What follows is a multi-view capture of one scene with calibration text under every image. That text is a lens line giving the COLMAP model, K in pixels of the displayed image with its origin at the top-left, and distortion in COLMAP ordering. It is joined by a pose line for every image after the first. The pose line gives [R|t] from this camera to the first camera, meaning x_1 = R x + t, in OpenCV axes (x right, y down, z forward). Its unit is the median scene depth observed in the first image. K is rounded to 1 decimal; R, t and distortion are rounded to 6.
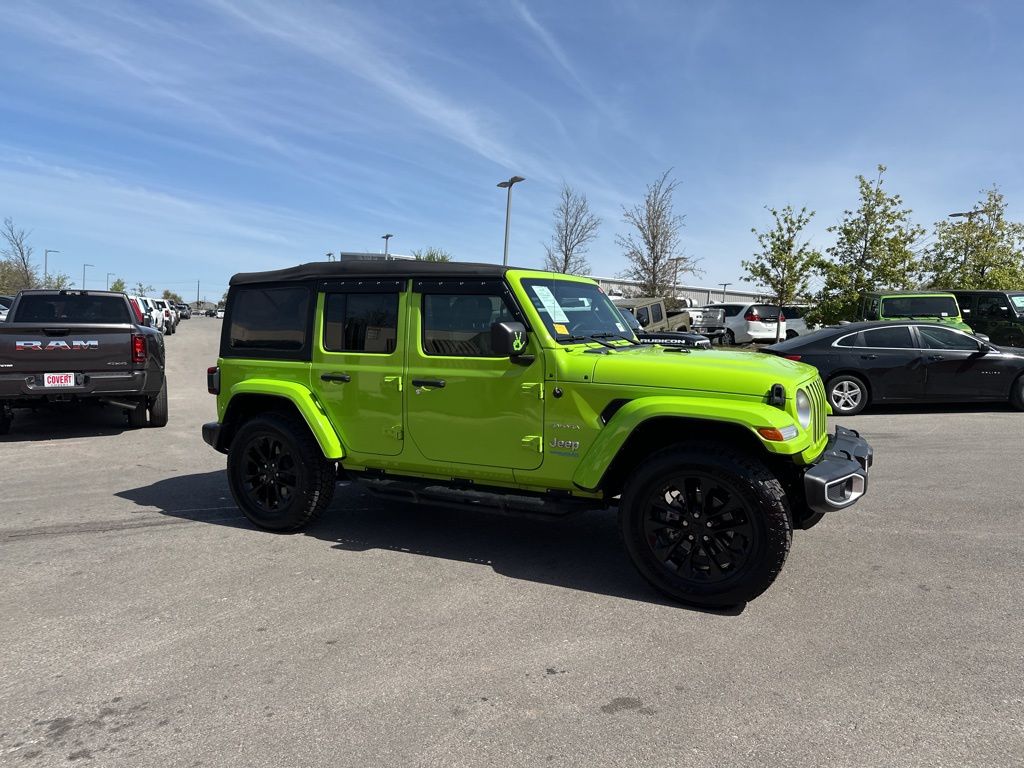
lens RADIAL K [[714.4, 0, 512.0], [0, 714.4, 384.0], [0, 0, 1]] dist [0.125020, -0.219862]
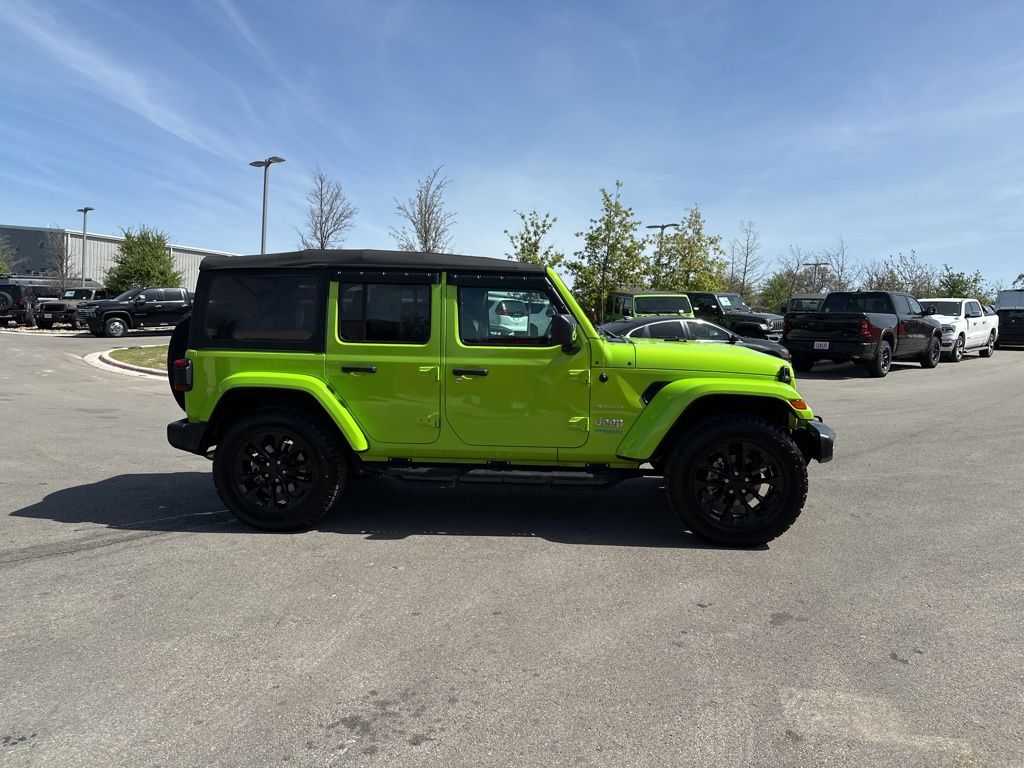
lens RADIAL K [[714.4, 0, 512.0], [0, 714.4, 384.0], [0, 0, 1]] dist [0.125020, -0.219862]
pose [[0.919608, -0.026089, 0.391971, -0.400490], [0.021593, 0.999641, 0.015877, 0.000900], [-0.392244, -0.006137, 0.919841, 0.010708]]
